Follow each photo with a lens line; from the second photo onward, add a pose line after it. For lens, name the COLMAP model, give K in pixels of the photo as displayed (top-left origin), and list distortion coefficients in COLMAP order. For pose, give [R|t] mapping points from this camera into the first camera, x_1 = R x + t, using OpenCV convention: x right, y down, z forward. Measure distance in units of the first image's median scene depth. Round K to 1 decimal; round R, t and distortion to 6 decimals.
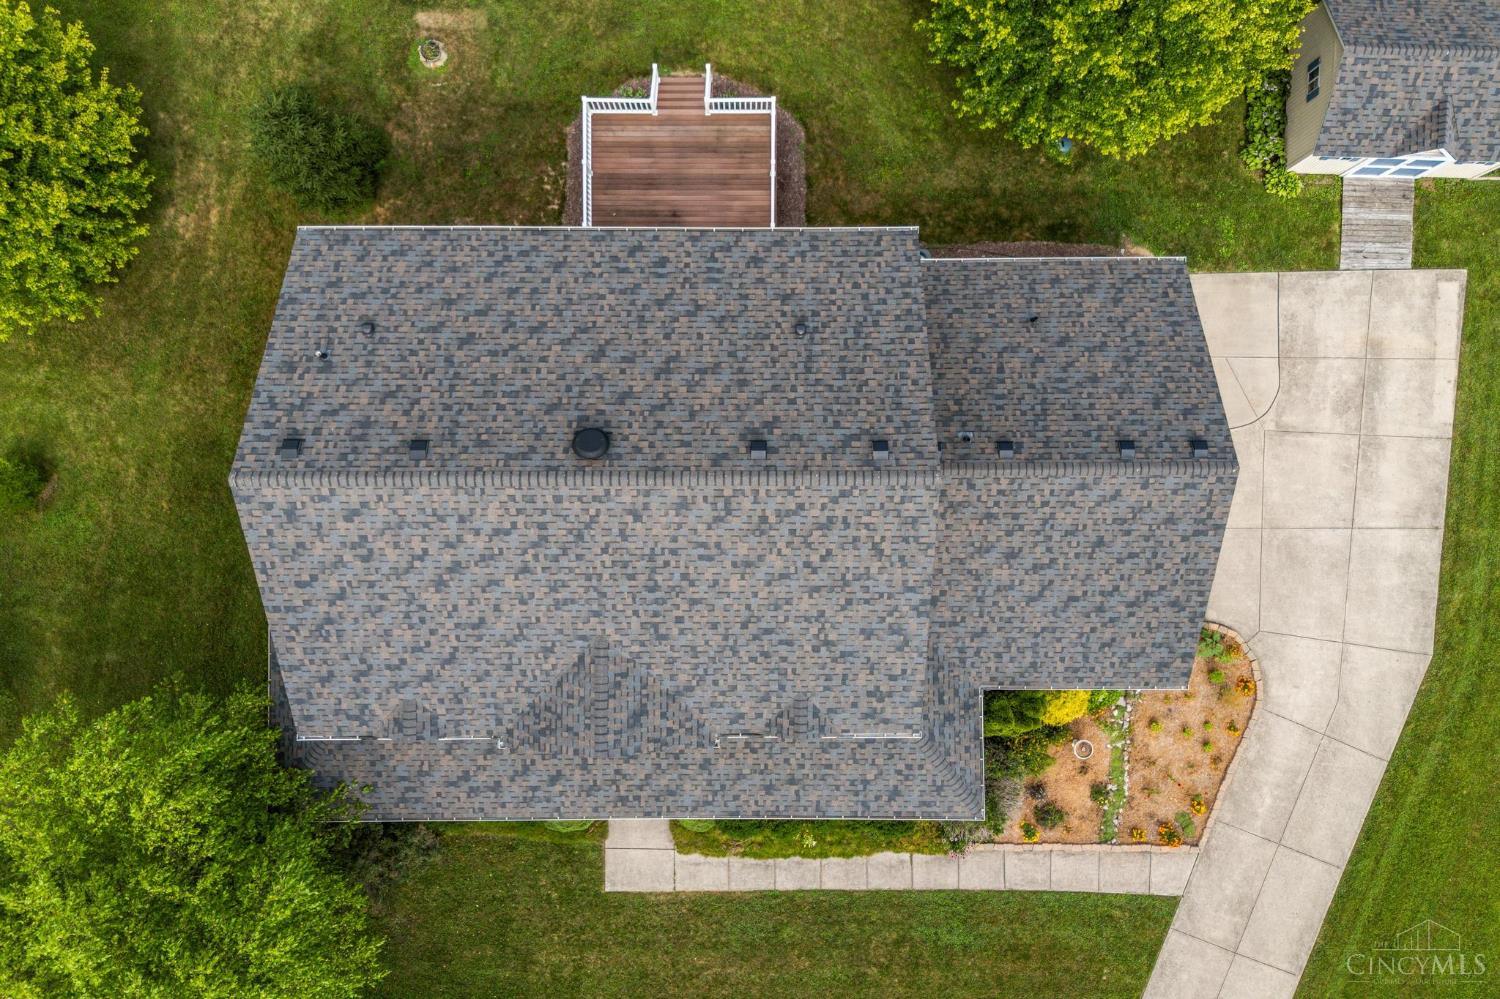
lens RADIAL K [[1120.9, 0, 748.4], [0, 1120.9, 509.1], [0, 0, 1]] dist [0.087303, -0.101741]
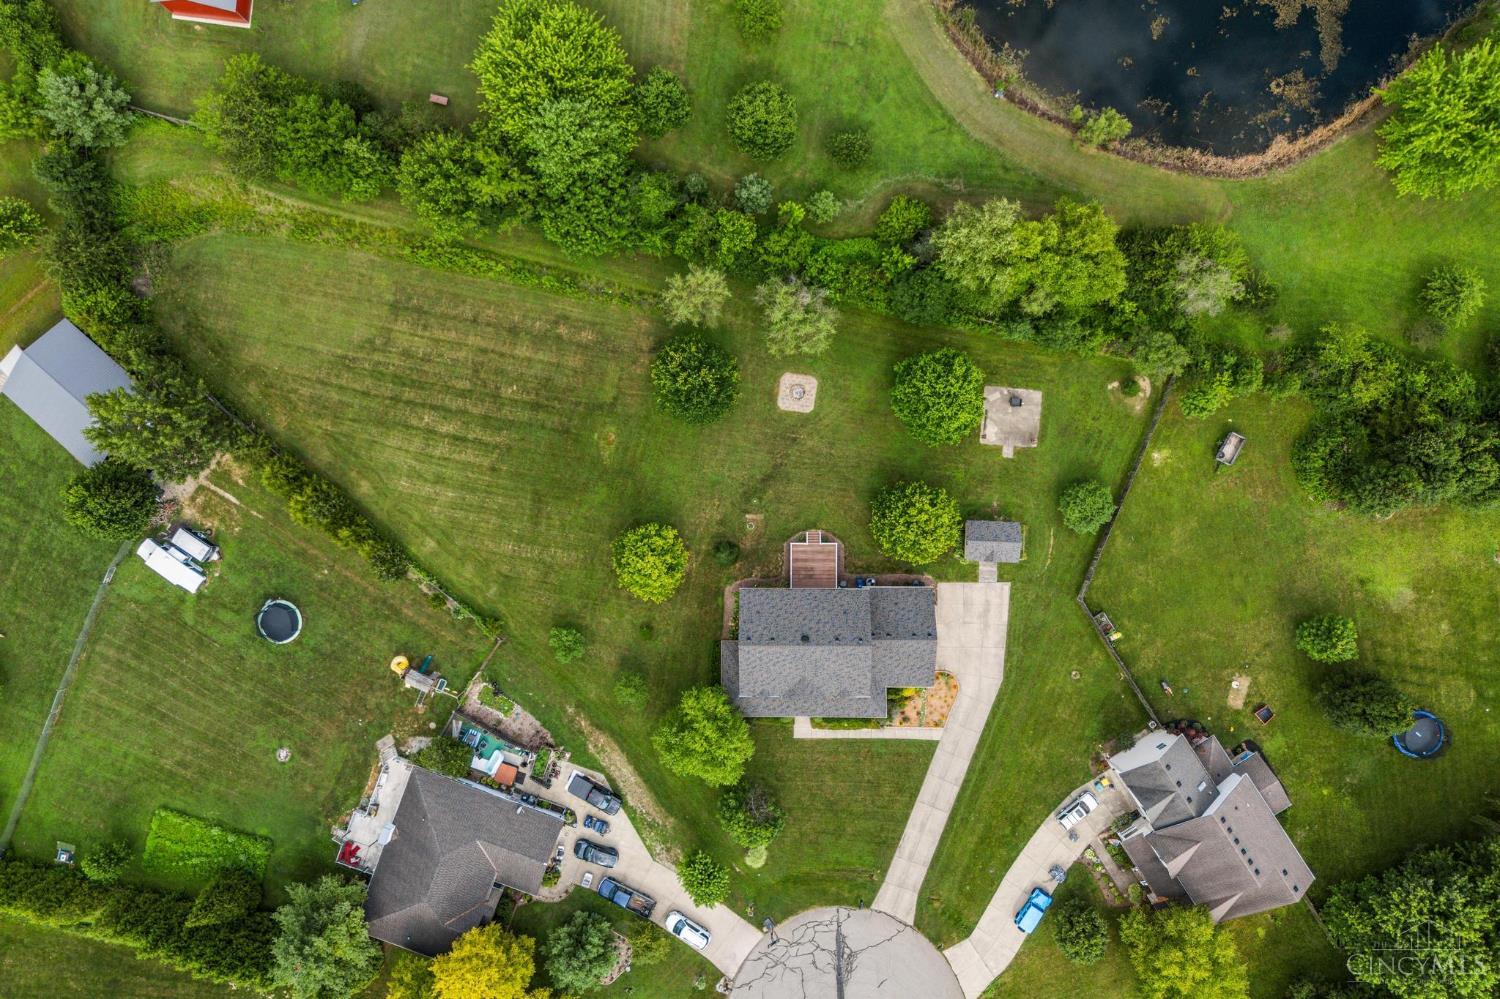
lens RADIAL K [[1120.9, 0, 748.4], [0, 1120.9, 509.1], [0, 0, 1]] dist [0.087303, -0.101741]
pose [[0.999886, 0.001993, -0.014964, -0.231552], [-0.002093, 0.999976, -0.006661, -0.444310], [0.014951, 0.006692, 0.999866, -2.991282]]
